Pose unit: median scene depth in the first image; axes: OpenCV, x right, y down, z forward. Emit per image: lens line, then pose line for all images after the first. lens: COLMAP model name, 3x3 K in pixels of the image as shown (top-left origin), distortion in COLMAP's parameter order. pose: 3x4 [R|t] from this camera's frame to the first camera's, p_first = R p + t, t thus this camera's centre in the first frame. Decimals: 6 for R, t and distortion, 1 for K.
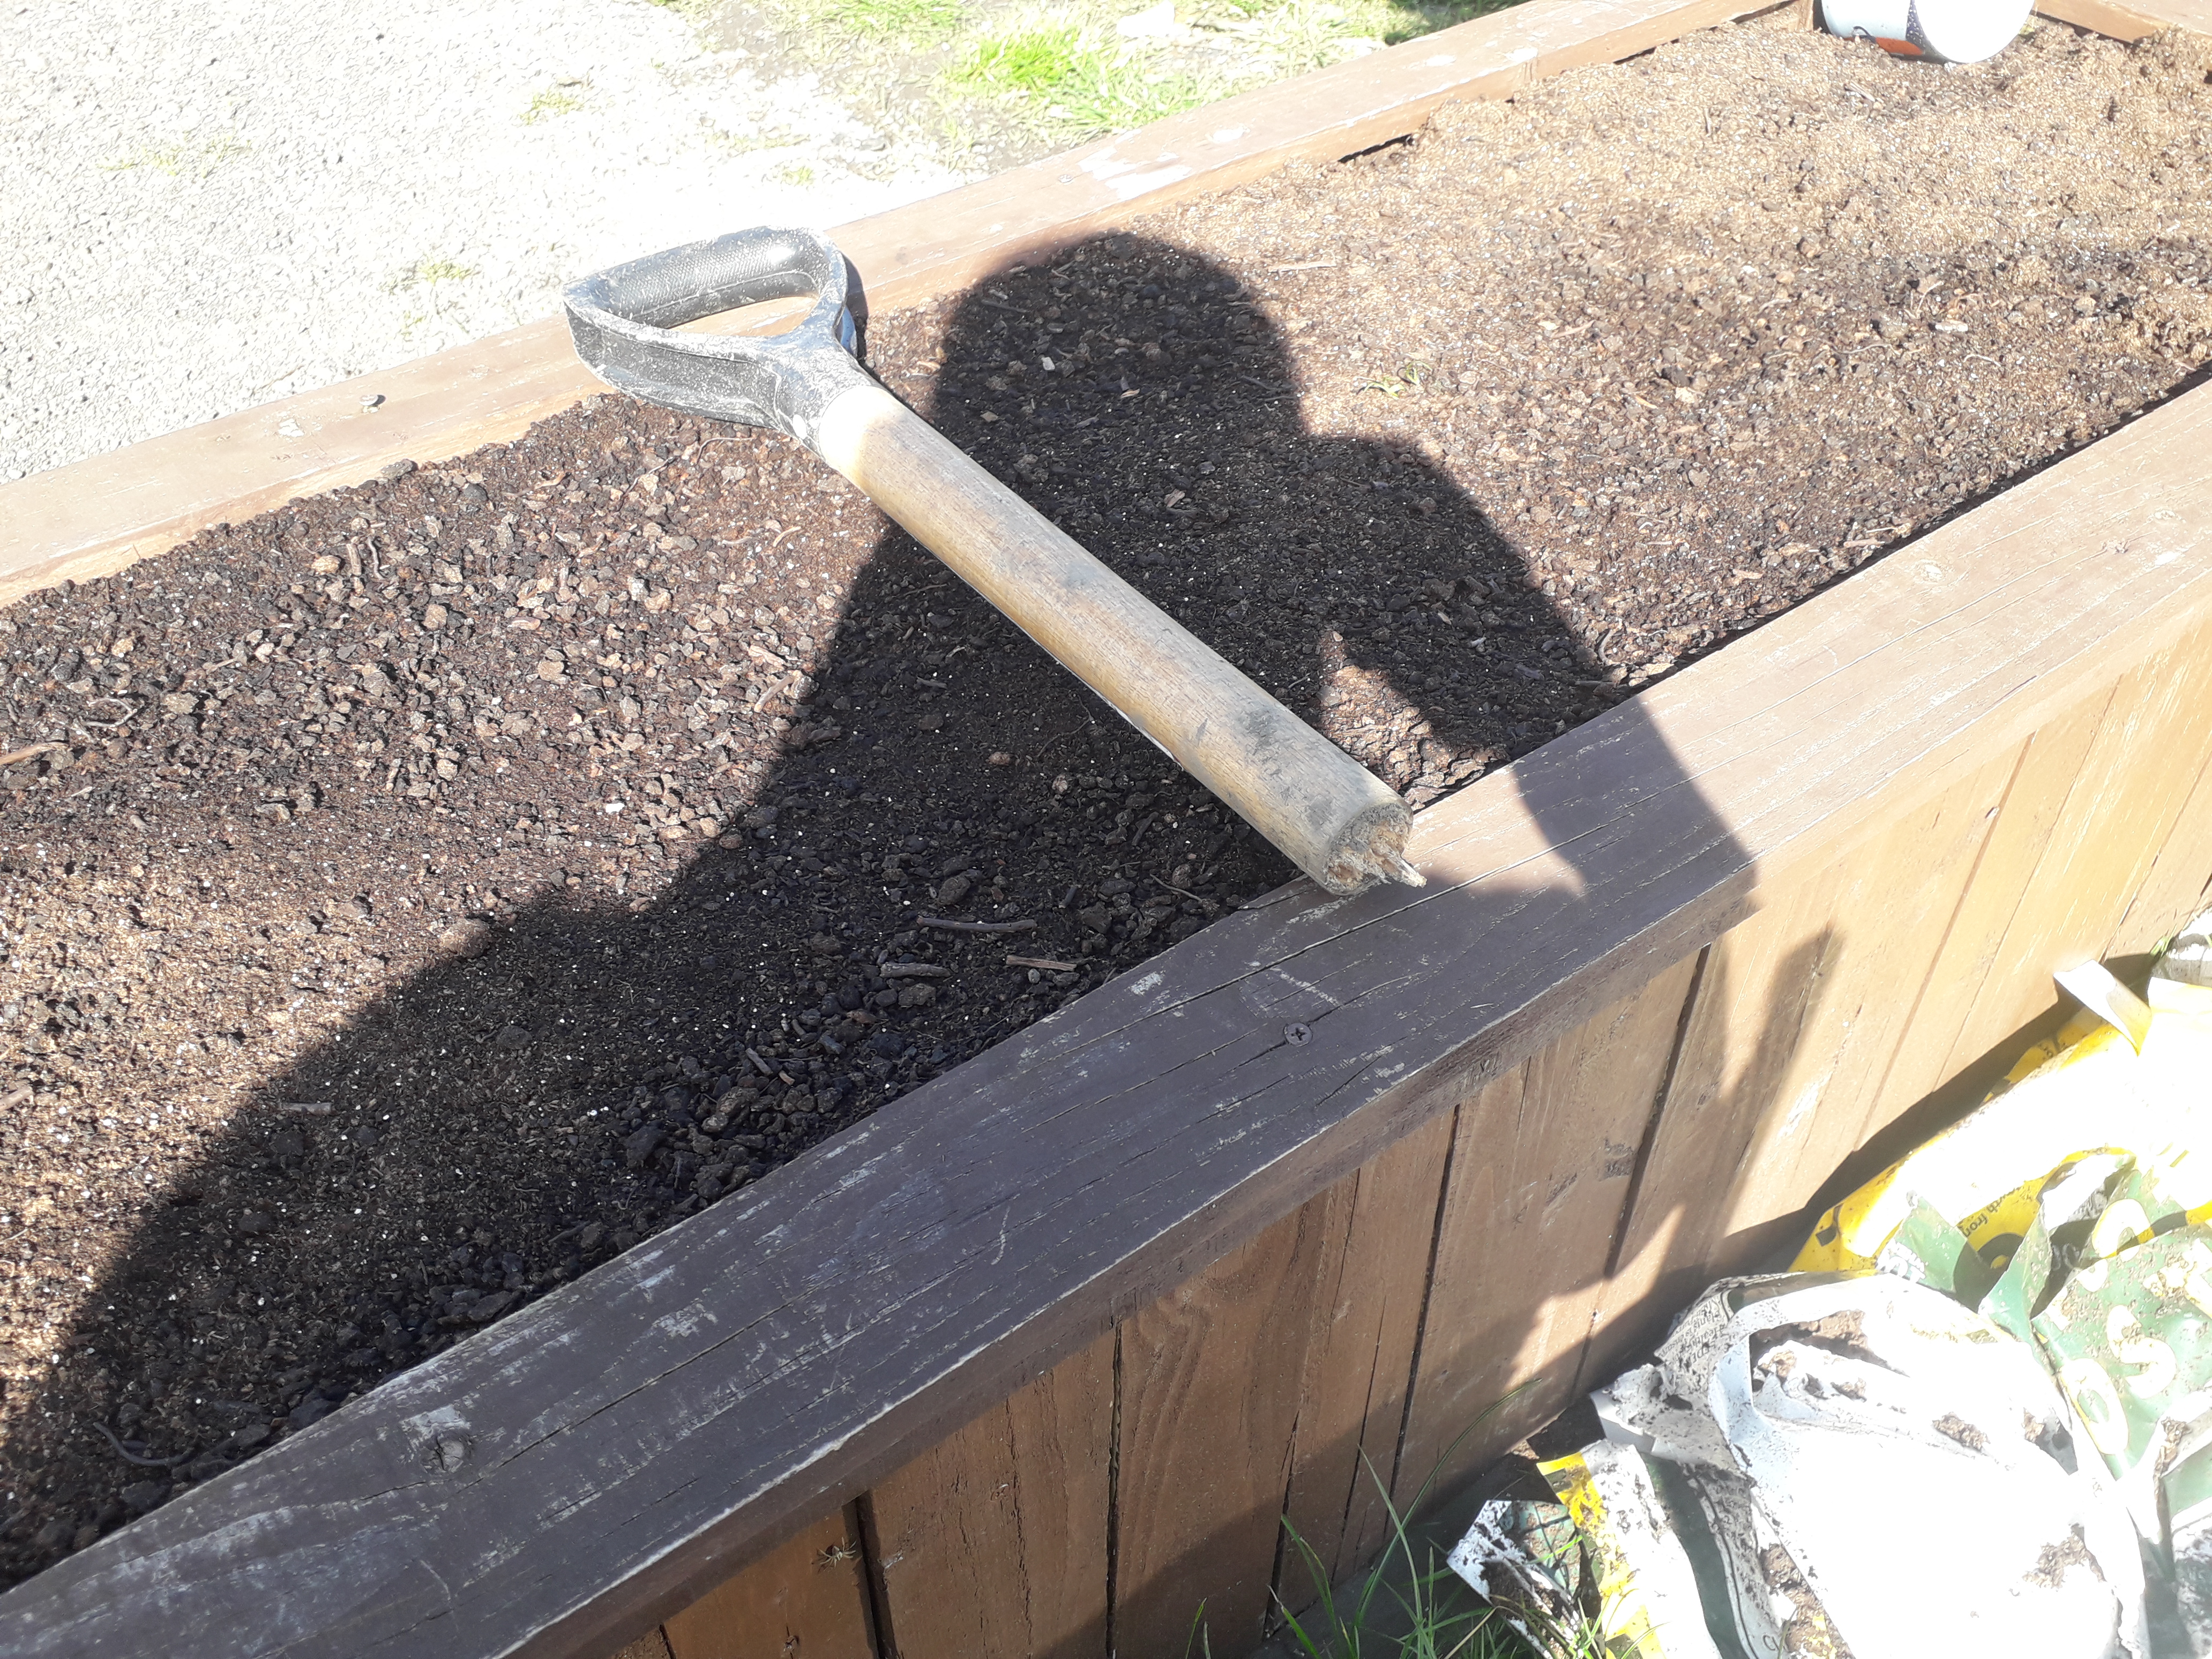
lens RADIAL K [[1736.3, 0, 1054.5], [0, 1736.3, 836.1], [0, 0, 1]] dist [0.143153, -0.142509]
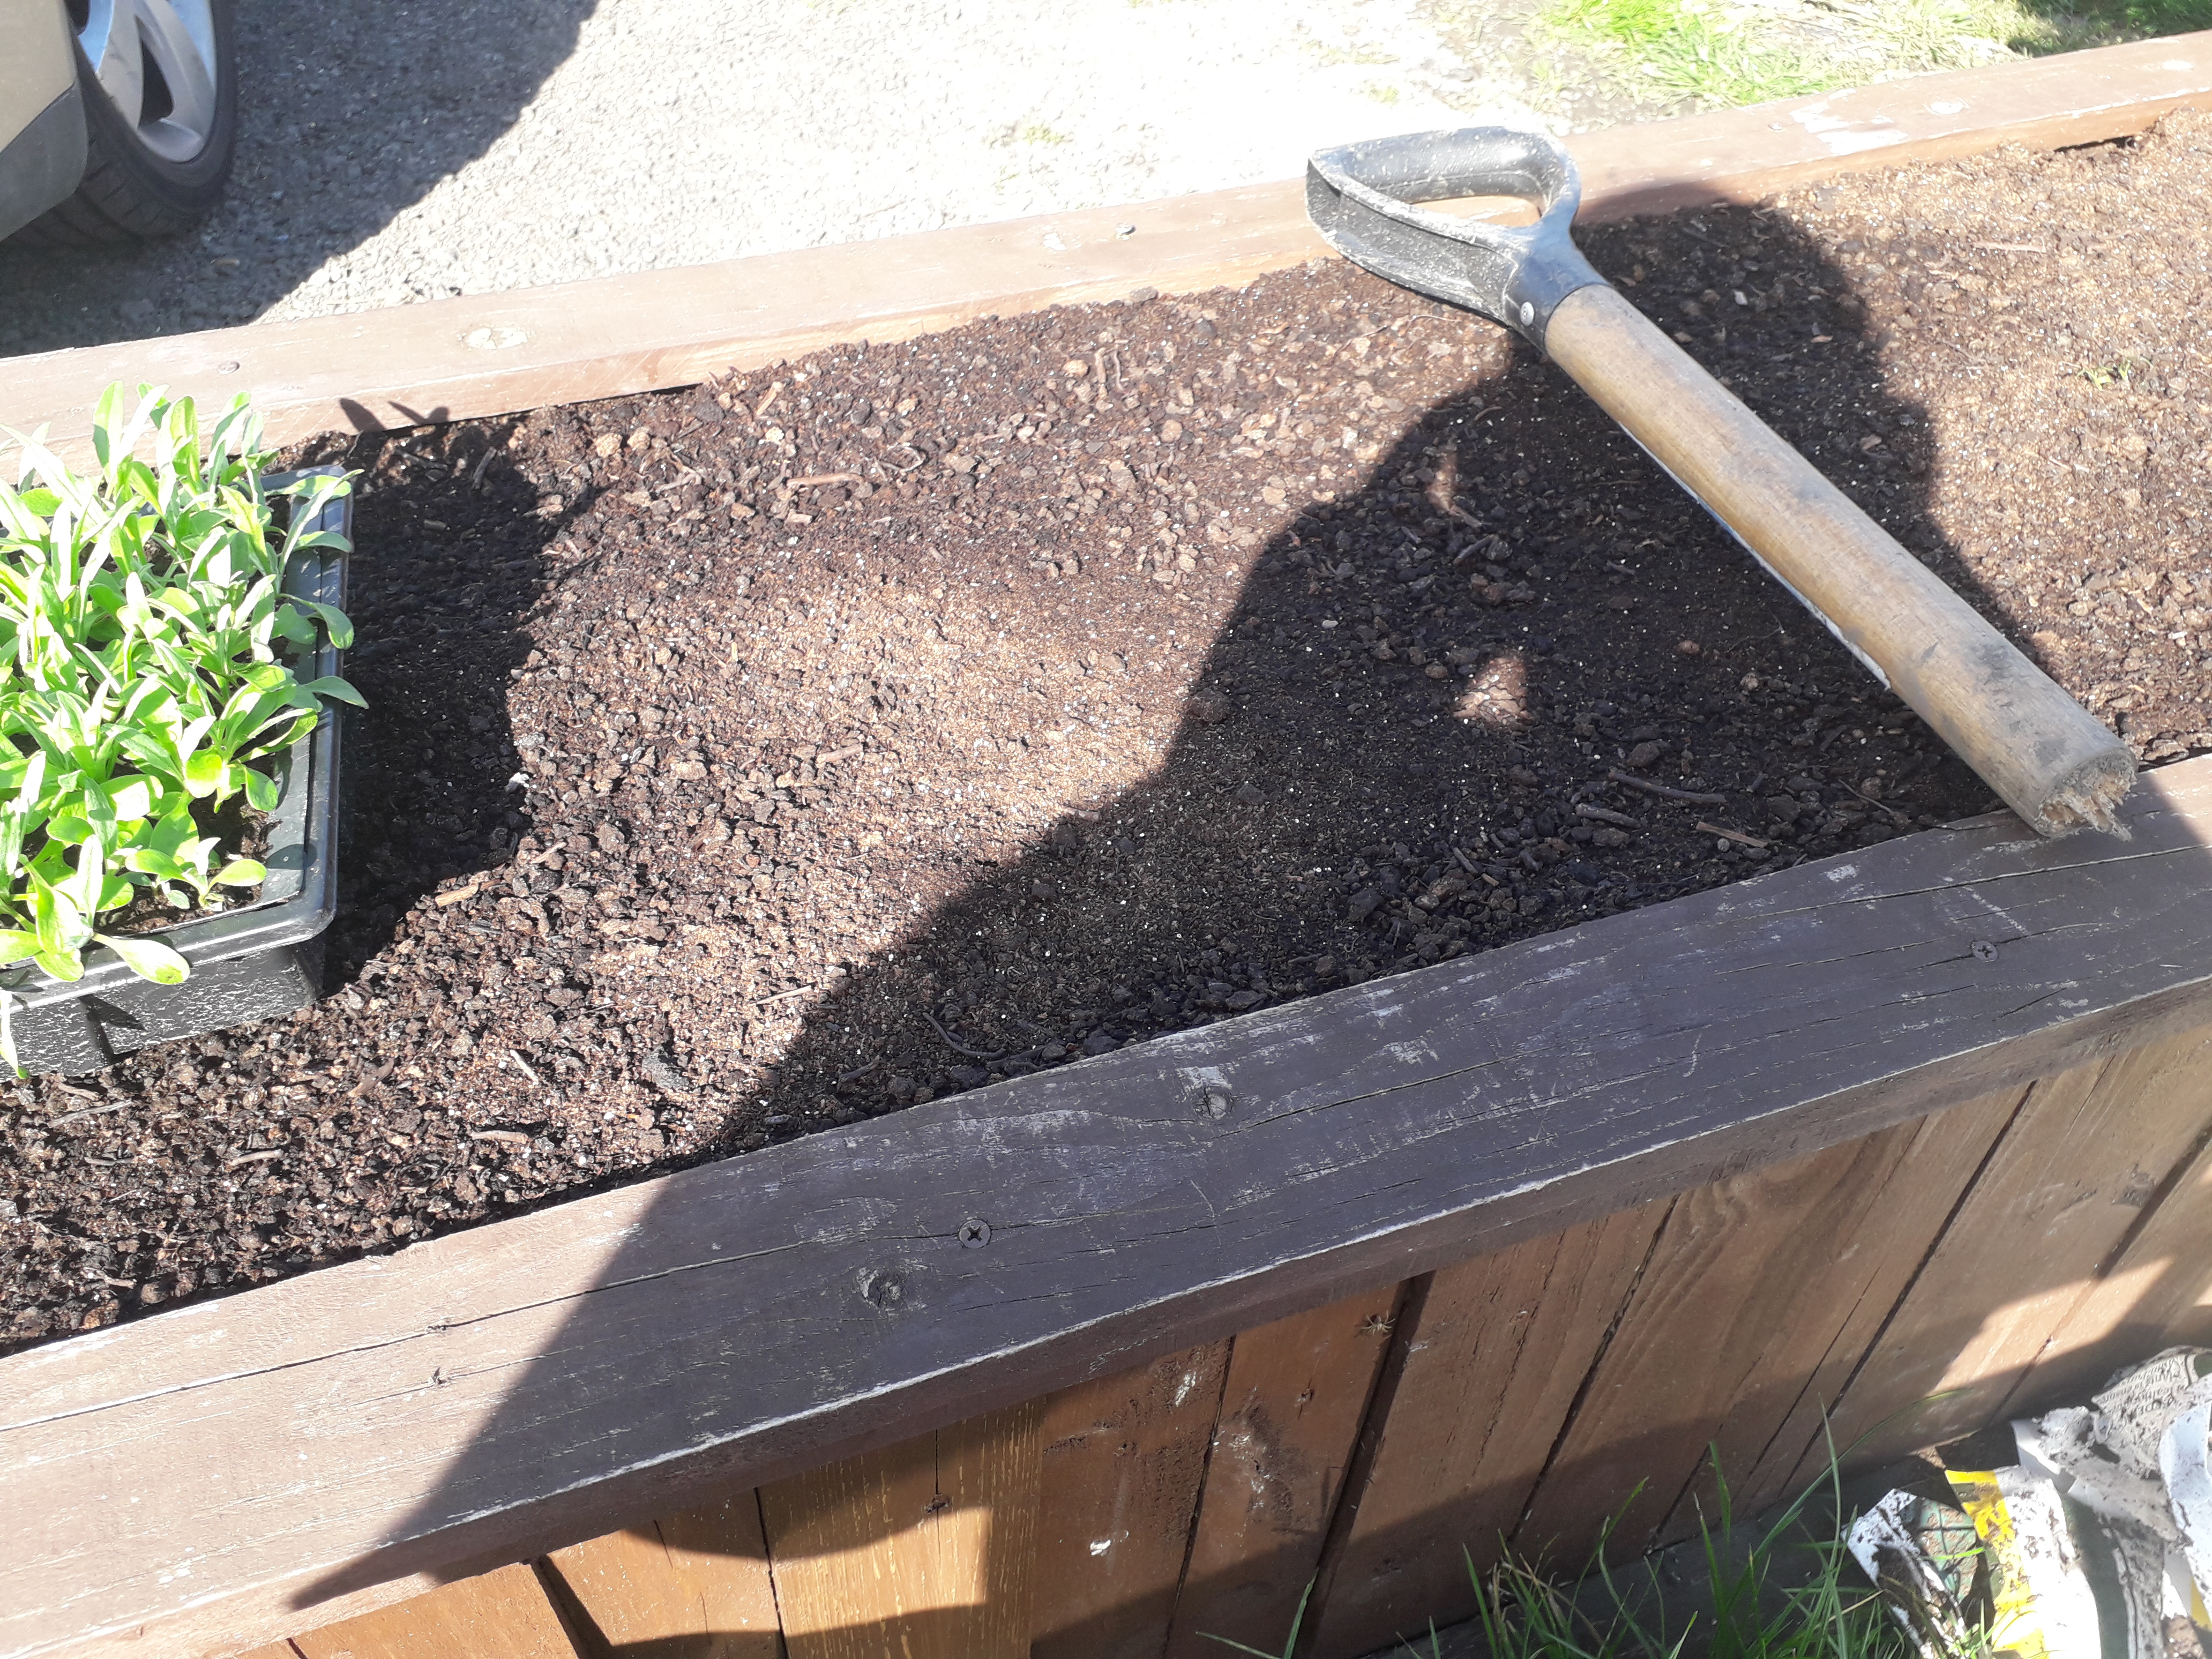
lens RADIAL K [[1768.2, 0, 1104.7], [0, 1768.2, 822.3], [0, 0, 1]] dist [0.074796, -0.014755]
pose [[0.966684, 0.216551, -0.136483, -0.169870], [-0.213658, 0.976257, 0.035679, 0.079699], [0.140969, -0.005330, 0.990000, -0.105477]]
